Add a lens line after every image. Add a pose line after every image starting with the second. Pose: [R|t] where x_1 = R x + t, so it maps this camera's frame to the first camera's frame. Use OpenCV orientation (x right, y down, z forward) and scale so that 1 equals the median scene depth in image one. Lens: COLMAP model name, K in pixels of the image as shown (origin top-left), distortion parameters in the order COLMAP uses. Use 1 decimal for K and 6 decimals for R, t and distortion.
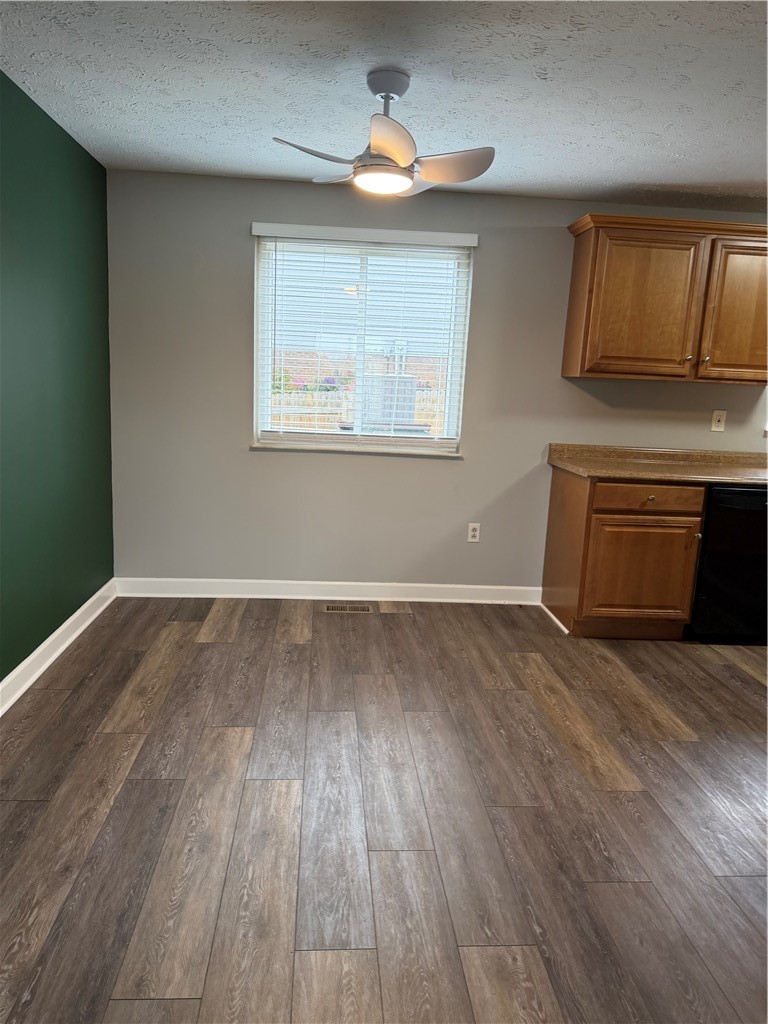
lens RADIAL K [[713.4, 0, 384.0], [0, 713.4, 512.0], [0, 0, 1]] dist [0.000782, -0.100415]
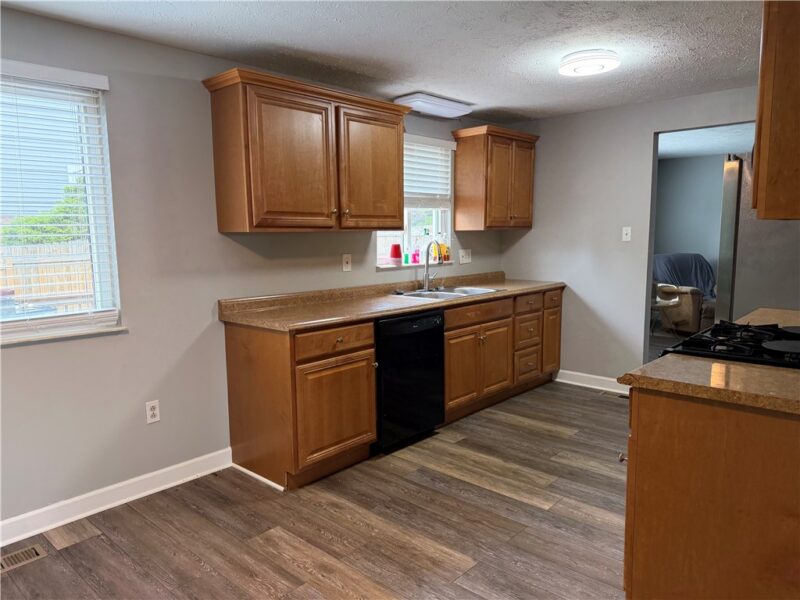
lens RADIAL K [[552.4, 0, 400.0], [0, 552.4, 300.0], [0, 0, 1]] dist [0.074806, -0.091033]
pose [[0.726126, -0.131206, 0.674927, -0.111247], [0.169315, 0.985517, 0.009426, -0.067873], [-0.666389, 0.107431, 0.737824, 0.294696]]
